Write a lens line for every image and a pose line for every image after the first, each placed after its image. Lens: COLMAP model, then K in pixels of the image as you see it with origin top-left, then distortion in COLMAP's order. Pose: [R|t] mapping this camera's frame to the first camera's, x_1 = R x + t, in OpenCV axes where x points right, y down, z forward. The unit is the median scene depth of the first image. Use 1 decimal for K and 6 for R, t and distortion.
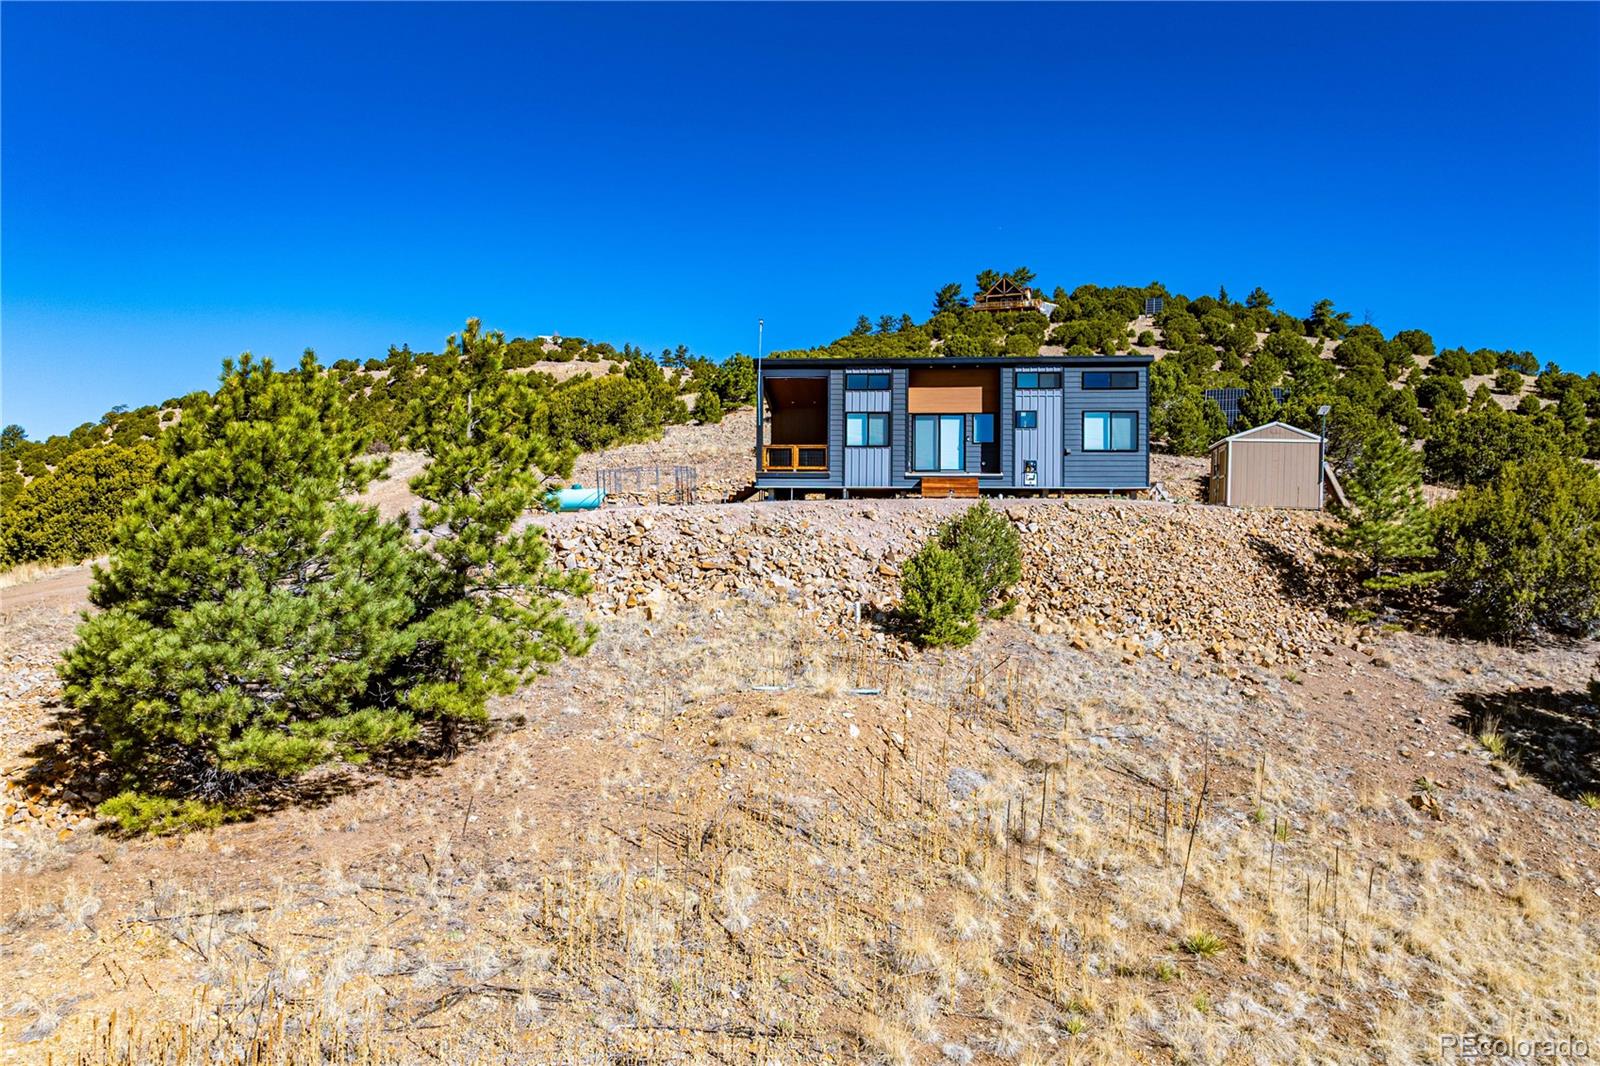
lens RADIAL K [[1117.5, 0, 800.0], [0, 1117.5, 533.0], [0, 0, 1]] dist [-0.024507, 0.001877]
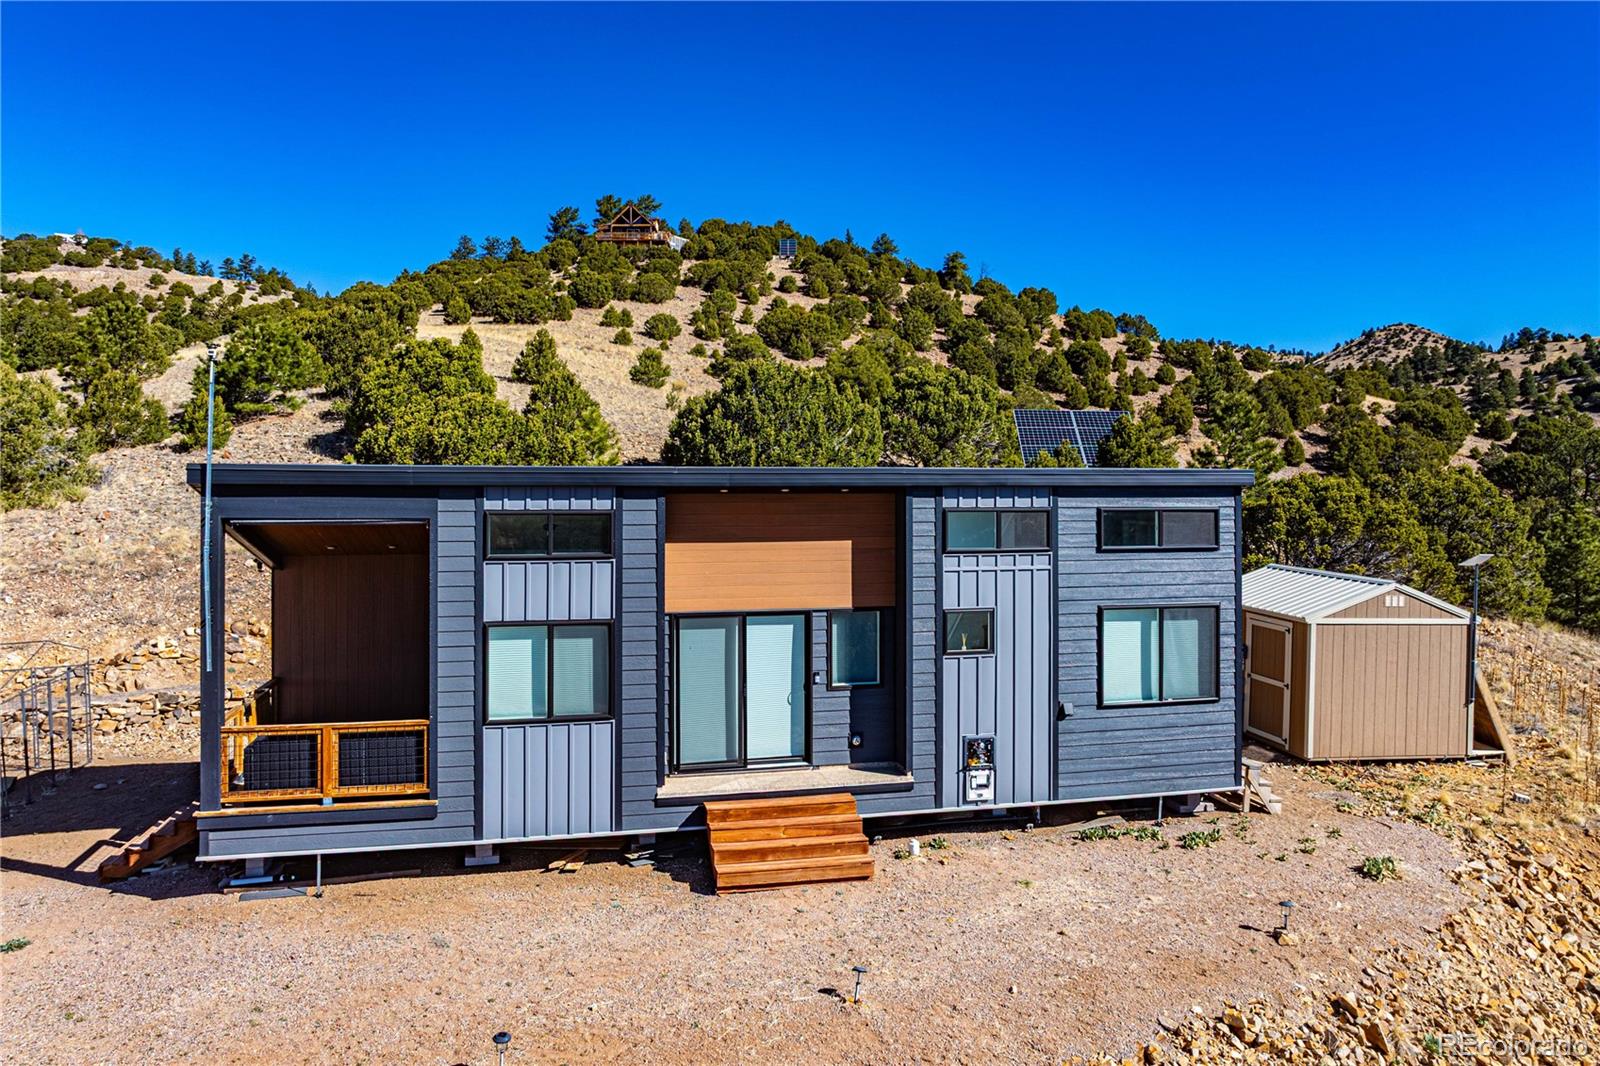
lens RADIAL K [[1123.5, 0, 792.8], [0, 1123.5, 462.3], [0, 0, 1]] dist [-0.041426, 0.036991]
pose [[0.941556, -0.001981, 0.336851, 0.003833], [0.000499, 0.999990, 0.004485, -0.042420], [-0.336856, -0.004055, 0.941547, 0.171337]]
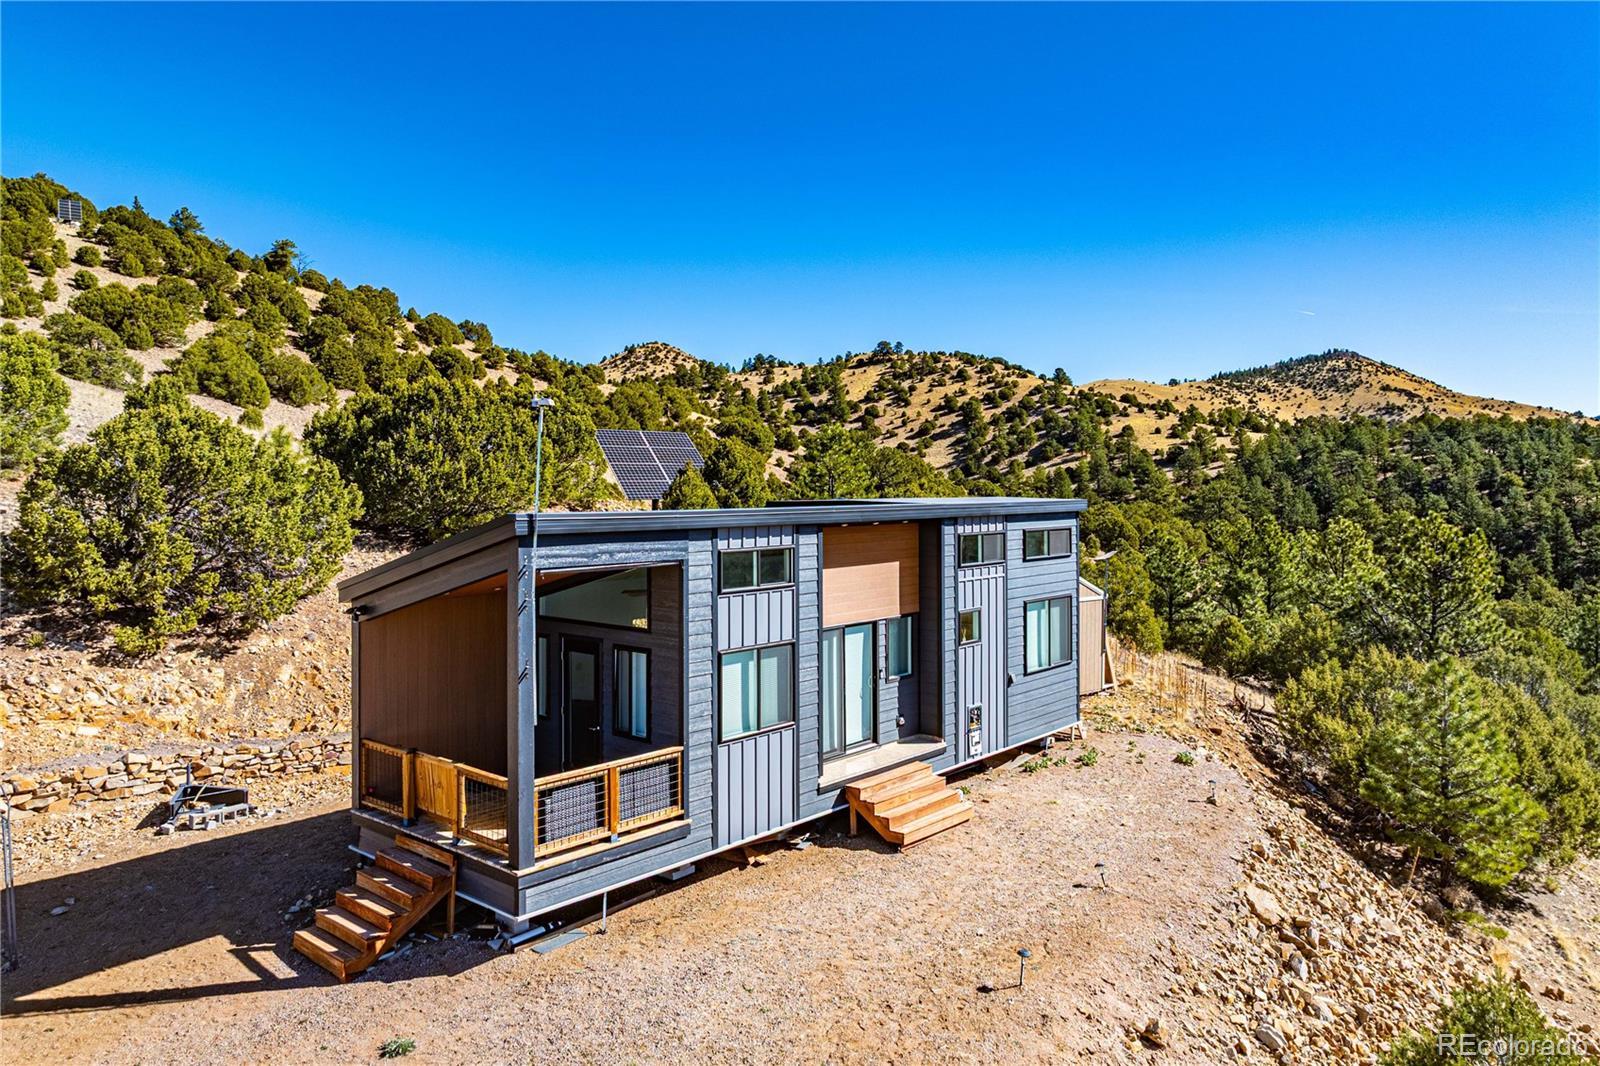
lens RADIAL K [[1123.5, 0, 792.8], [0, 1123.5, 462.3], [0, 0, 1]] dist [-0.041426, 0.036991]
pose [[0.565477, 0.004337, 0.824753, -0.069192], [-0.008453, 0.999964, 0.000538, -0.046123], [-0.824721, -0.007276, 0.565493, 0.203473]]
